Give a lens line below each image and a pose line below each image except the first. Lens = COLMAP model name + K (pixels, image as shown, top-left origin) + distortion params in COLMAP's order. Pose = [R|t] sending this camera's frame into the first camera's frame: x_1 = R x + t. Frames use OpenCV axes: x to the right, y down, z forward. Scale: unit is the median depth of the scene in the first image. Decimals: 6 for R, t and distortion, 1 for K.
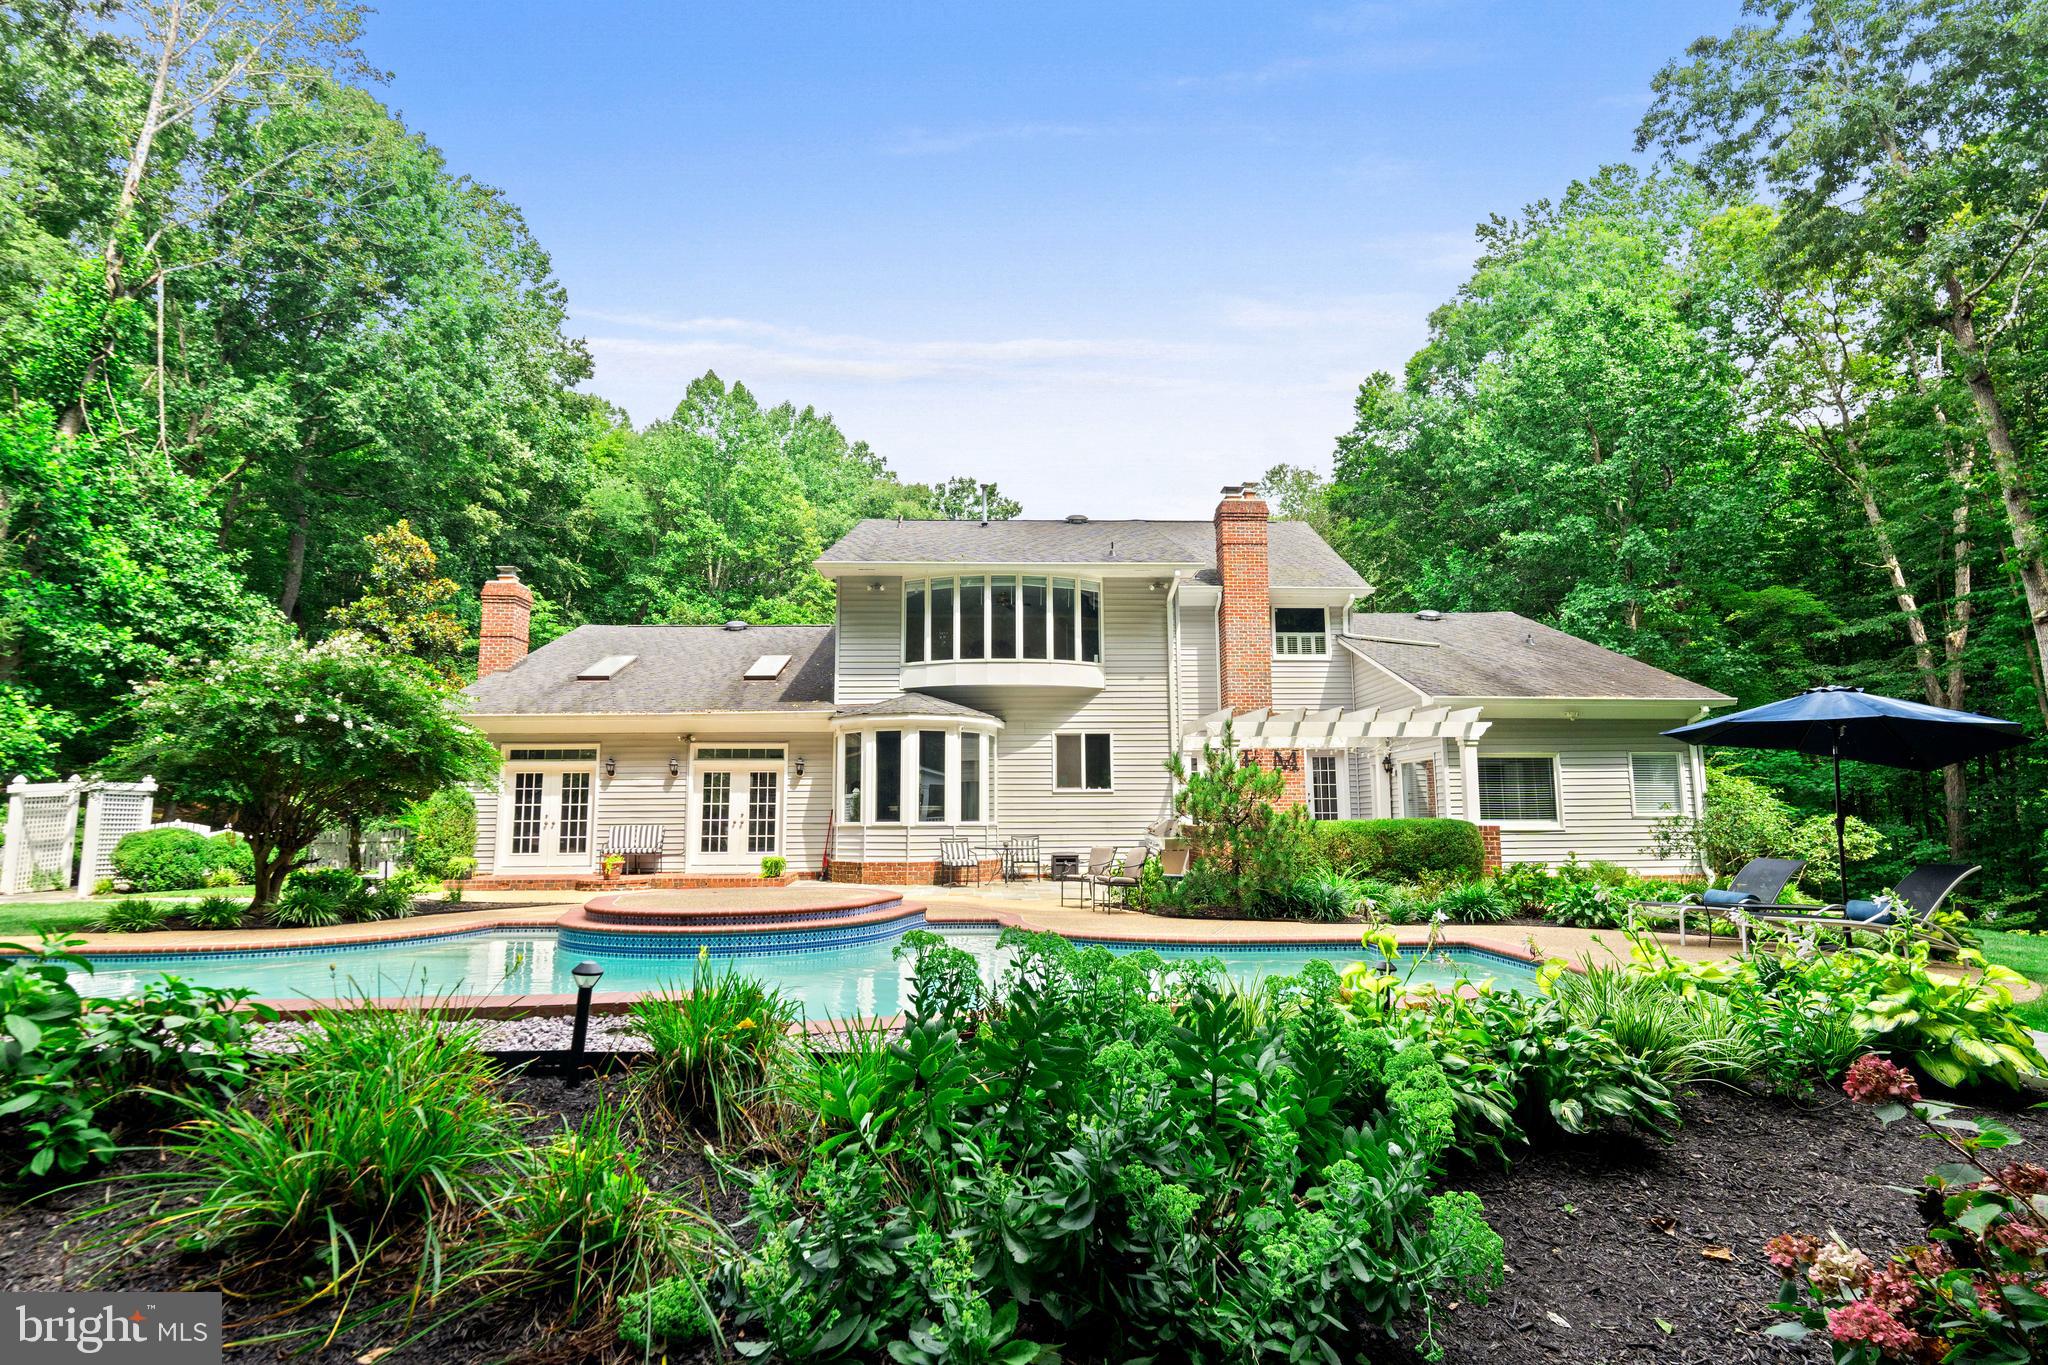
lens RADIAL K [[1056.1, 0, 1022.1], [0, 1056.1, 680.4], [0, 0, 1]] dist [0.001877, 0.001925]
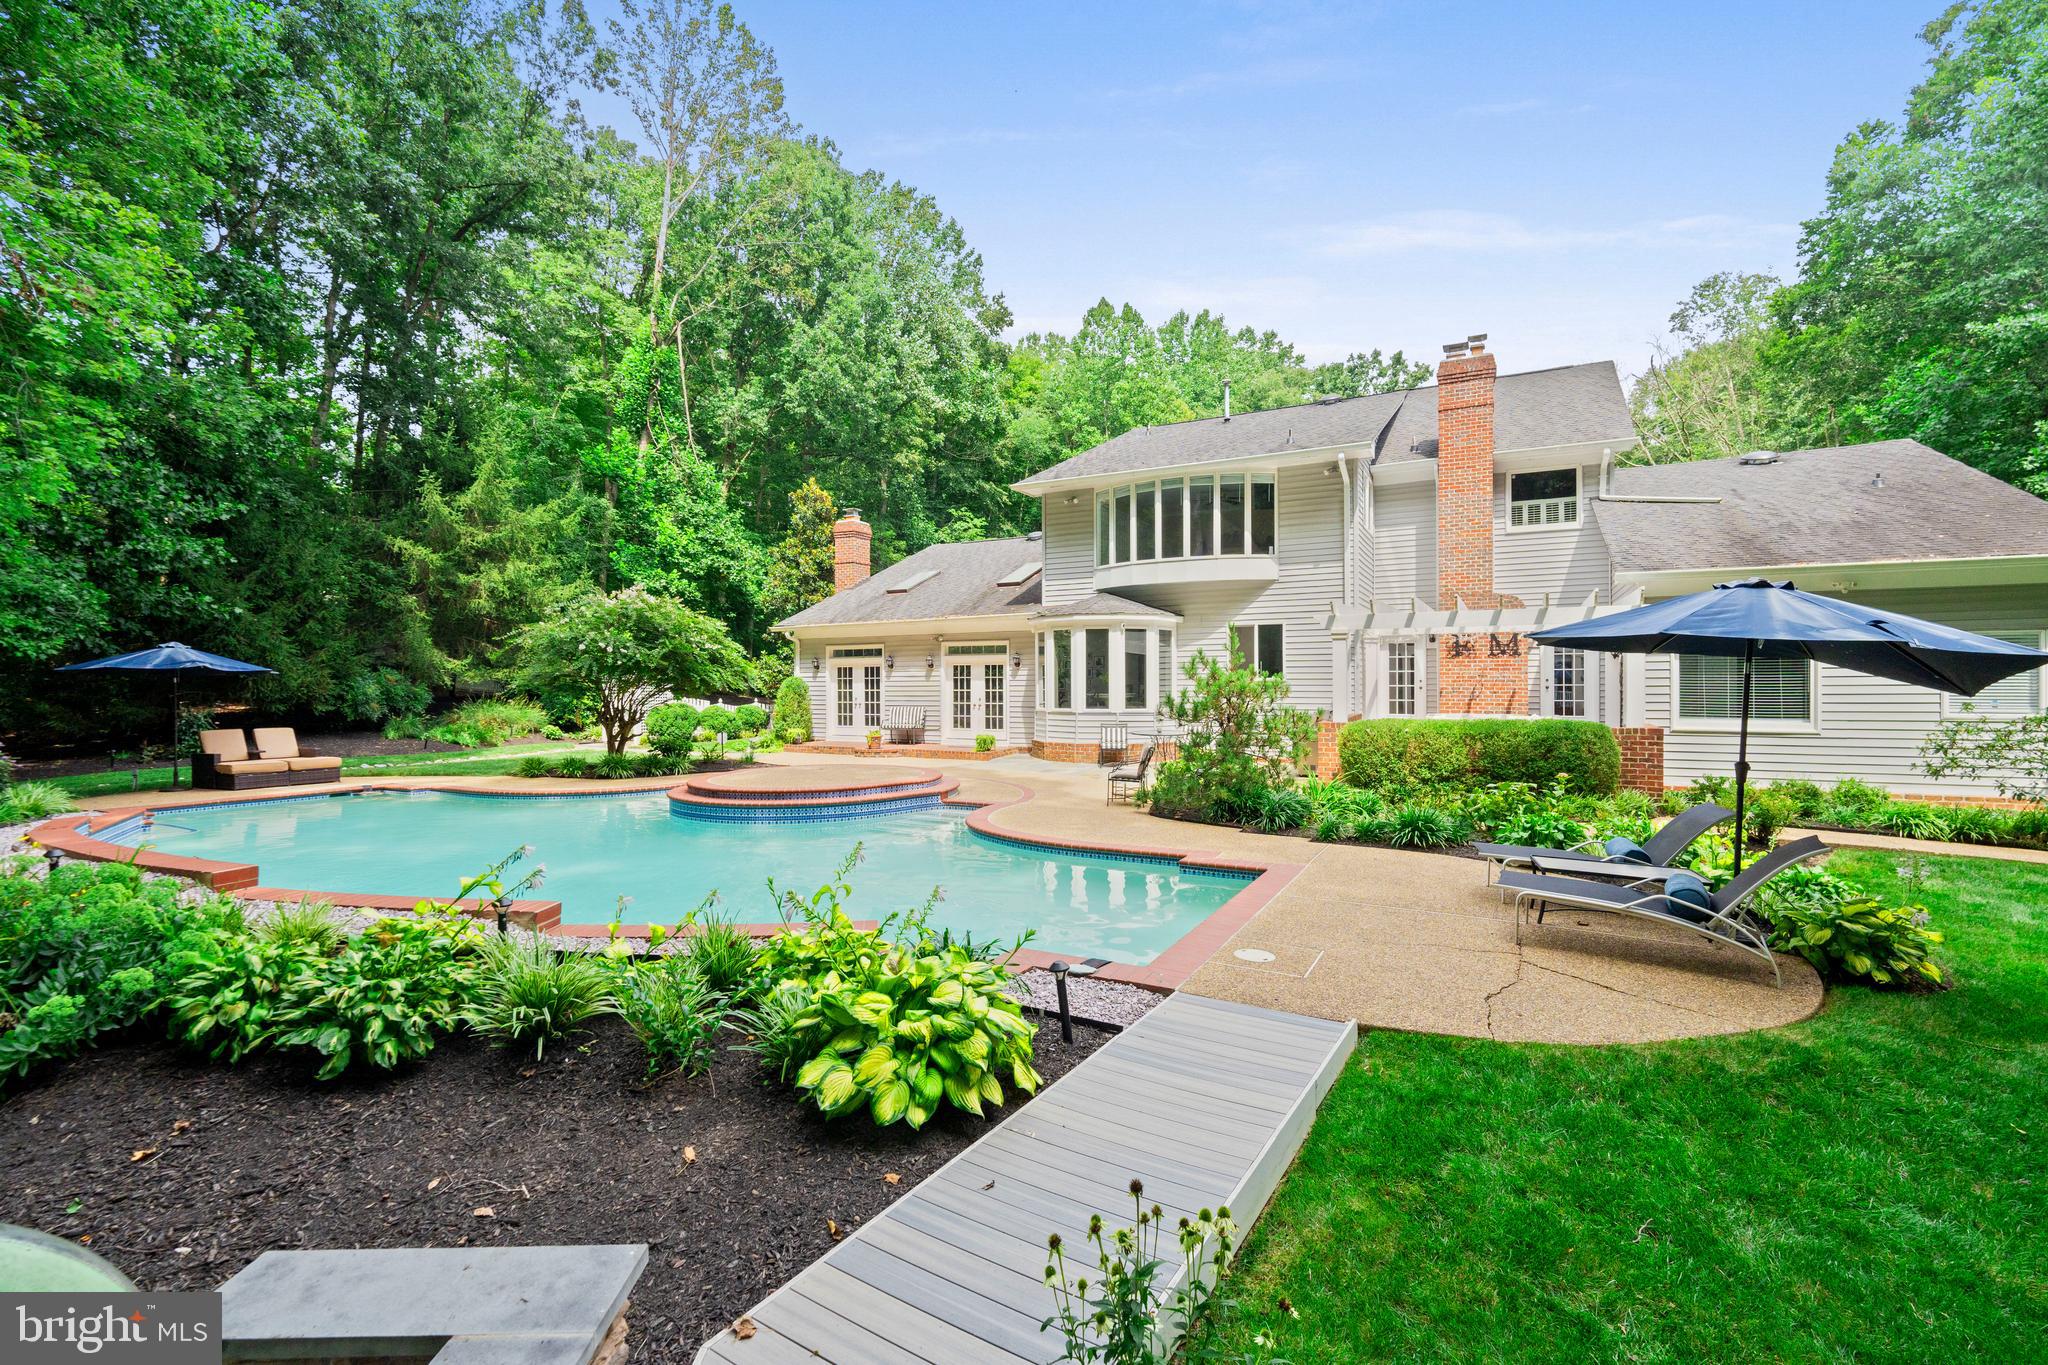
lens RADIAL K [[938.9, 0, 1013.0], [0, 938.9, 683.6], [0, 0, 1]] dist [-0.000865, 0.000703]
pose [[0.854788, 0.003010, -0.518968, 0.321818], [0.067102, 0.990948, 0.116271, -0.014858], [0.514620, -0.134210, 0.846849, 0.091225]]
